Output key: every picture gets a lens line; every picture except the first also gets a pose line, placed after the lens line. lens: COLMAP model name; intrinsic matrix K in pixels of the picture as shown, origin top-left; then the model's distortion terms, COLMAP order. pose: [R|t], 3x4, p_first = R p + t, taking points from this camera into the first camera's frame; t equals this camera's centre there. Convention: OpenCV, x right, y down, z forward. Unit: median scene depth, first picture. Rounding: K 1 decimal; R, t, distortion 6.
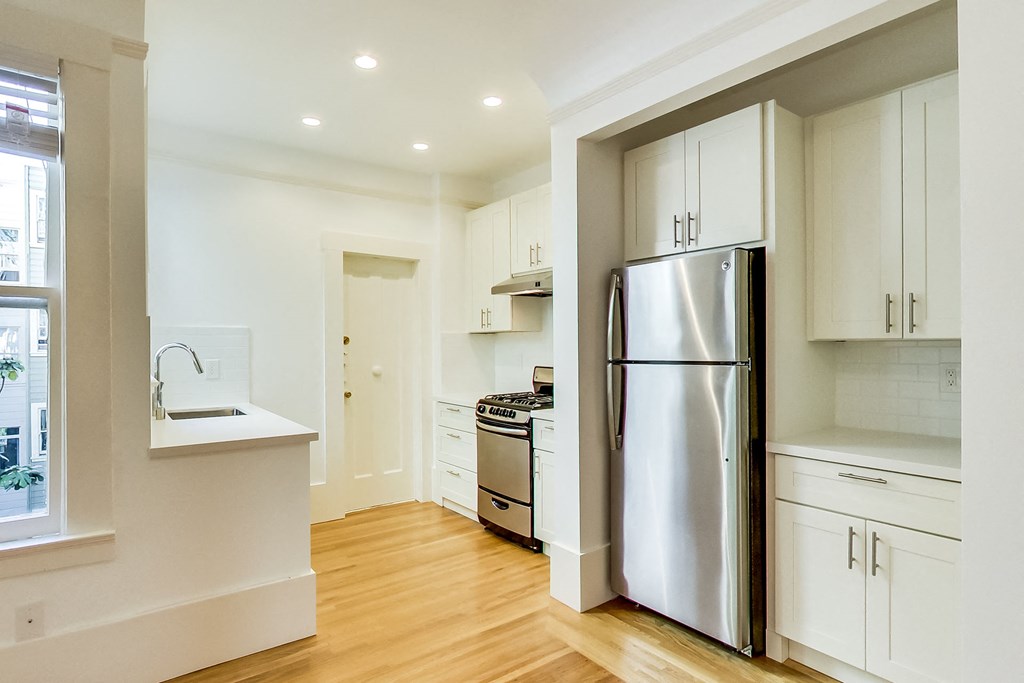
lens RADIAL K [[547.5, 0, 514.1], [0, 547.5, 345.6], [0, 0, 1]] dist [0.018728, 0.000547]
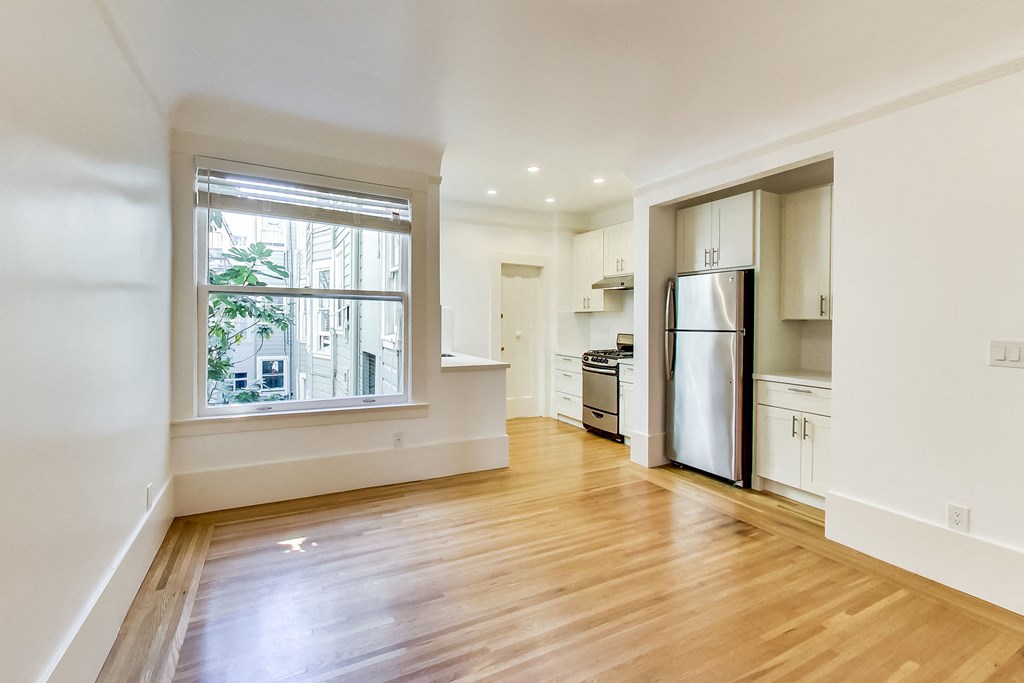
lens RADIAL K [[464.7, 0, 507.7], [0, 464.7, 319.6], [0, 0, 1]] dist [0.001630, -0.000362]
pose [[0.987094, 0.011470, -0.159733, -0.098074], [-0.011540, 0.999933, 0.000491, 0.000226], [0.159728, 0.001359, 0.987160, -0.593628]]
